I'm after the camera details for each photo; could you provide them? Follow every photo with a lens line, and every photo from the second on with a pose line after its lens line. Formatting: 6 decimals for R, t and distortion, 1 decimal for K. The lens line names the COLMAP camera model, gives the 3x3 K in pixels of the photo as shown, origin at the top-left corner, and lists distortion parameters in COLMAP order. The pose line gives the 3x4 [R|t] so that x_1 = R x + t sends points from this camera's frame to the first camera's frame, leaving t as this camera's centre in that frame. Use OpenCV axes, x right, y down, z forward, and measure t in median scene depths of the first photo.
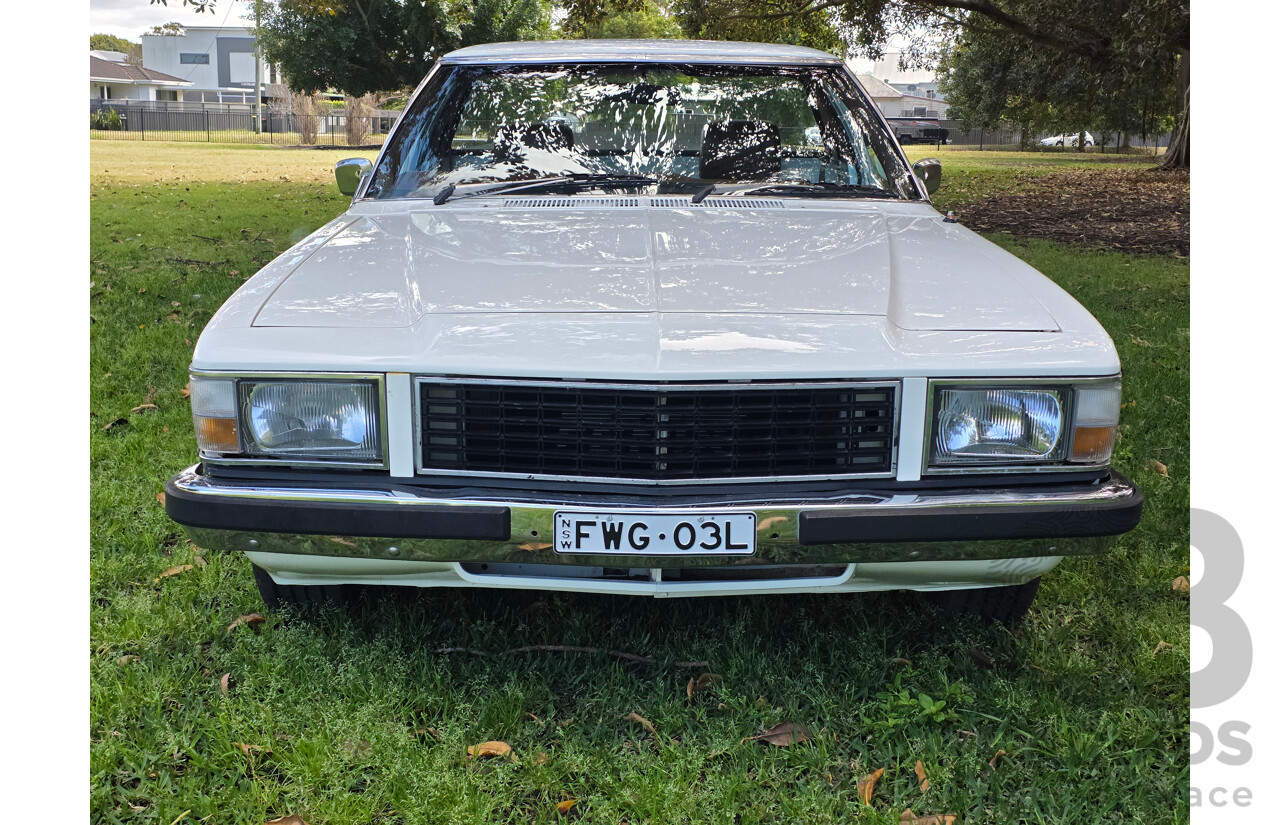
lens RADIAL K [[1448.0, 0, 620.1], [0, 1448.0, 449.0], [0, 0, 1]] dist [0.220209, -0.544320]
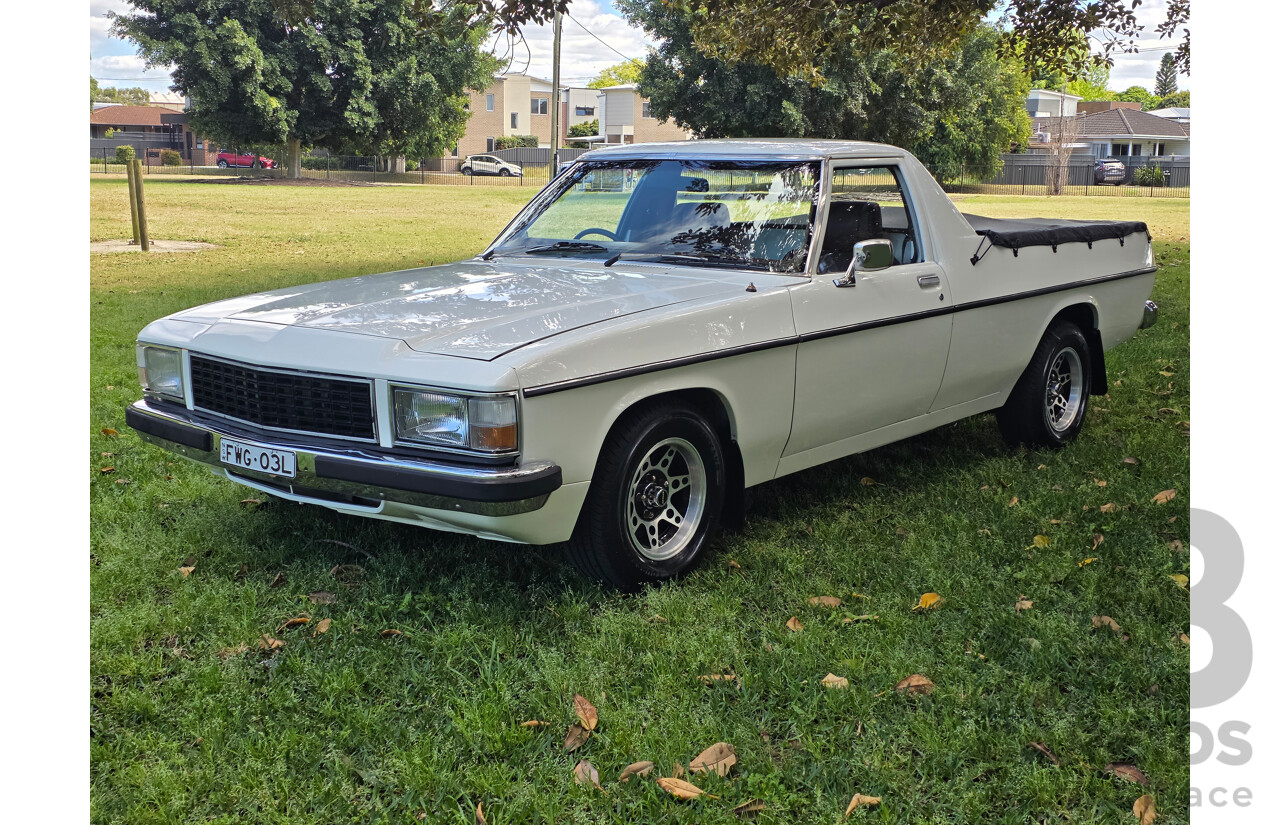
lens RADIAL K [[1456.5, 0, 640.0], [0, 1456.5, 412.5], [0, 0, 1]] dist [0.207864, -0.464491]
pose [[0.767017, 0.105748, -0.632853, 1.390980], [-0.143259, 0.989651, -0.008262, -0.040592], [0.625430, 0.096999, 0.774228, -0.032745]]
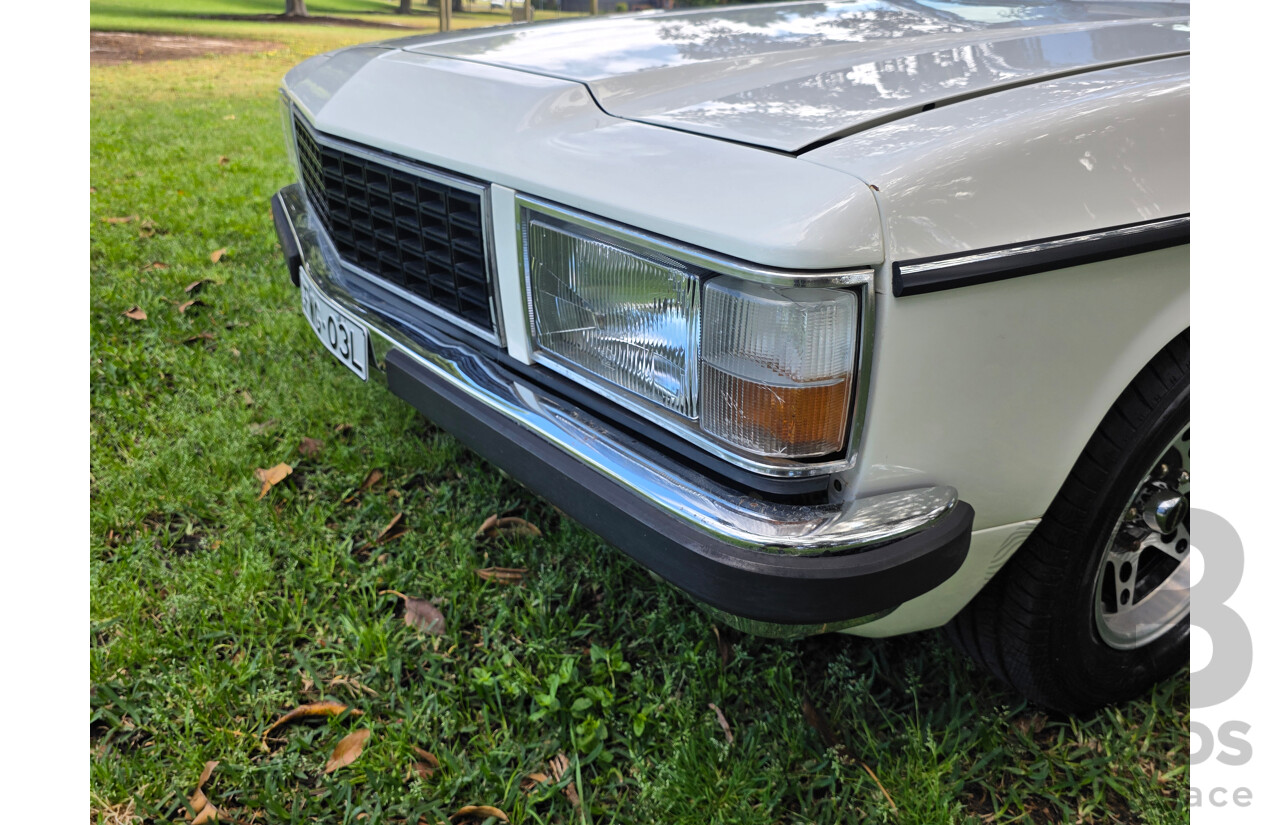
lens RADIAL K [[889.0, 0, 647.8], [0, 889.0, 415.5], [0, 0, 1]] dist [0.062099, -0.071198]
pose [[0.533173, 0.356472, -0.767238, 0.531596], [-0.219243, 0.934132, 0.281656, -0.075833], [0.817104, 0.018040, 0.576208, 0.835514]]
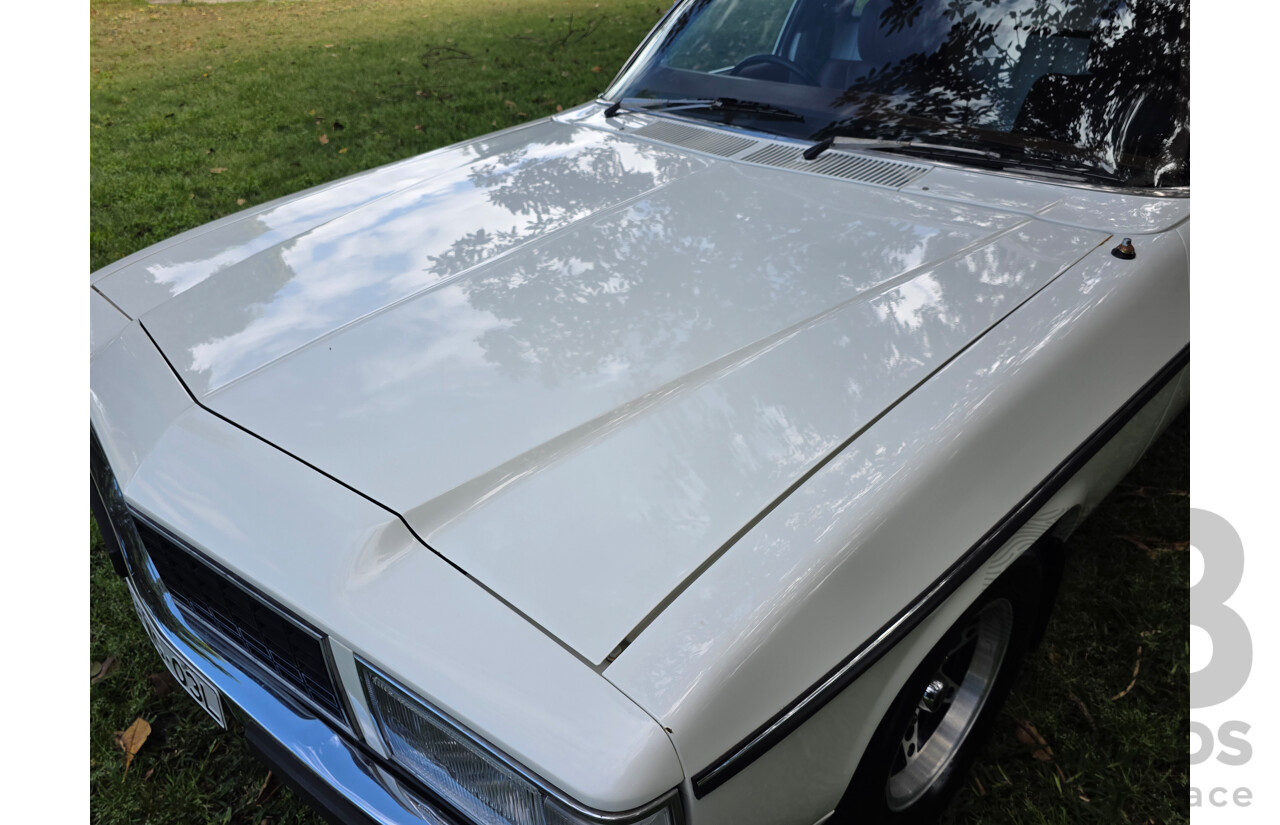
lens RADIAL K [[883.2, 0, 634.3], [0, 883.2, 407.8], [0, 0, 1]] dist [0.024717, -0.002792]
pose [[0.705099, 0.332649, -0.626243, 0.494662], [-0.129141, 0.928610, 0.347860, -0.291204], [0.697250, -0.164402, 0.697720, 0.828252]]
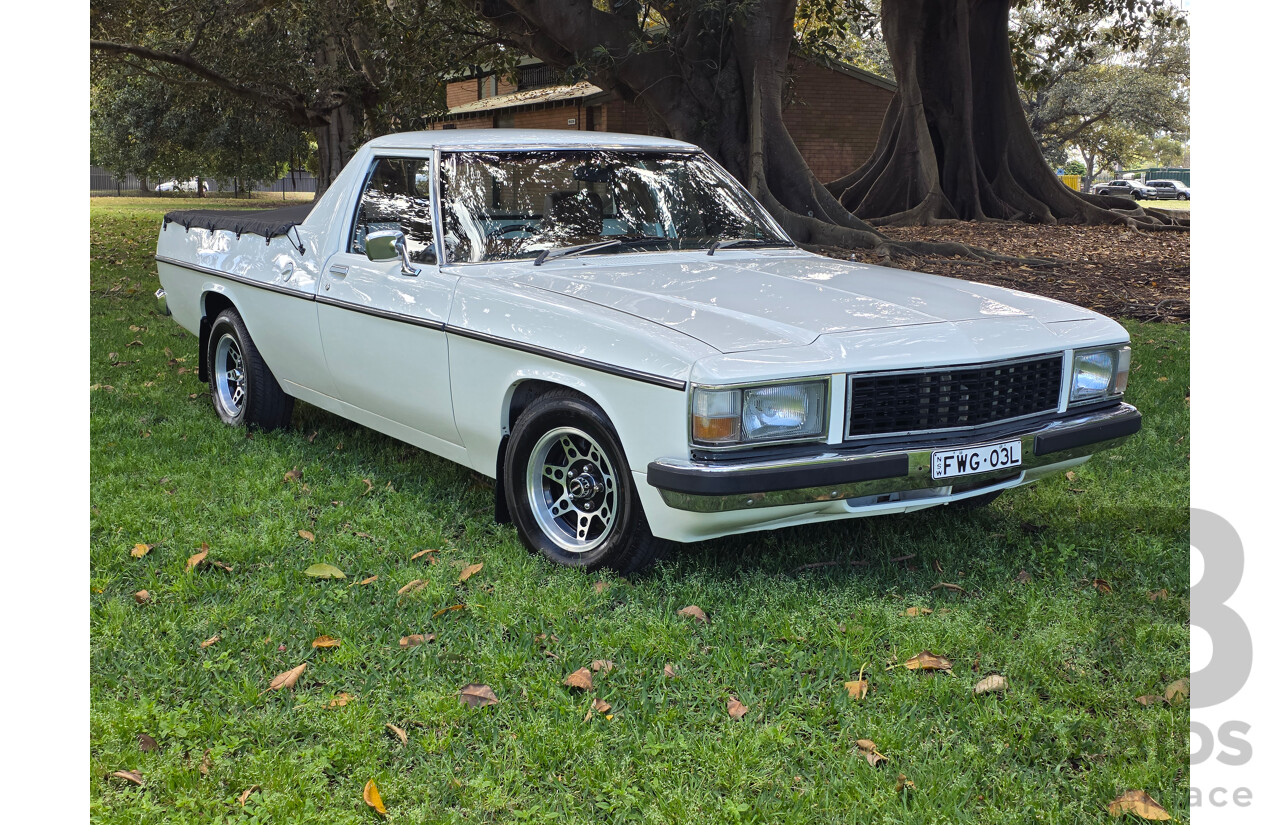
lens RADIAL K [[1448.0, 0, 620.1], [0, 1448.0, 449.0], [0, 0, 1]] dist [0.220209, -0.544320]
pose [[0.826194, -0.112844, 0.551970, -1.161904], [0.128507, 0.991654, 0.010382, -0.019483], [-0.548535, 0.062354, 0.833800, -0.120635]]
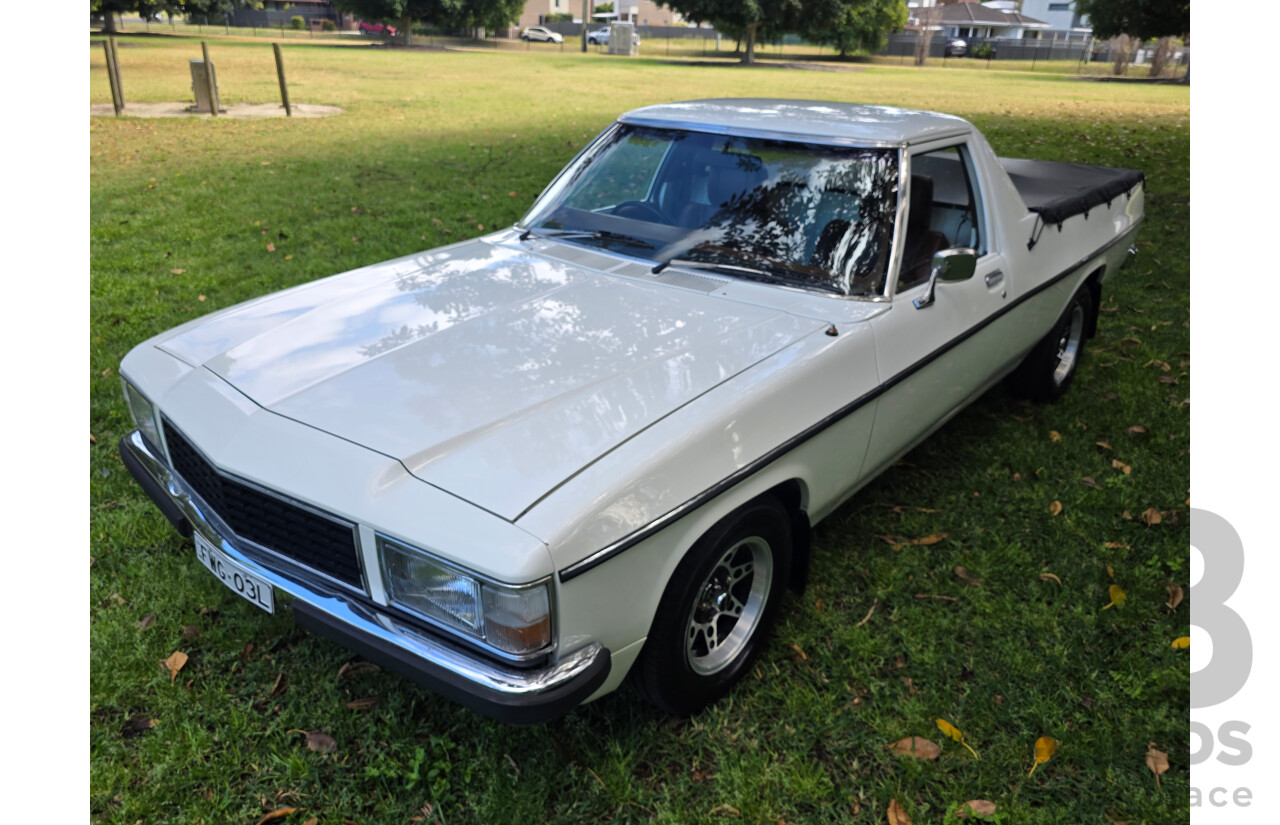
lens RADIAL K [[882.5, 0, 635.6], [0, 882.5, 421.9], [0, 0, 1]] dist [0.069842, -0.070550]
pose [[0.764137, 0.269419, -0.586095, 0.741228], [-0.160407, 0.959423, 0.231898, -0.319678], [0.624791, -0.083188, 0.776348, 0.591996]]
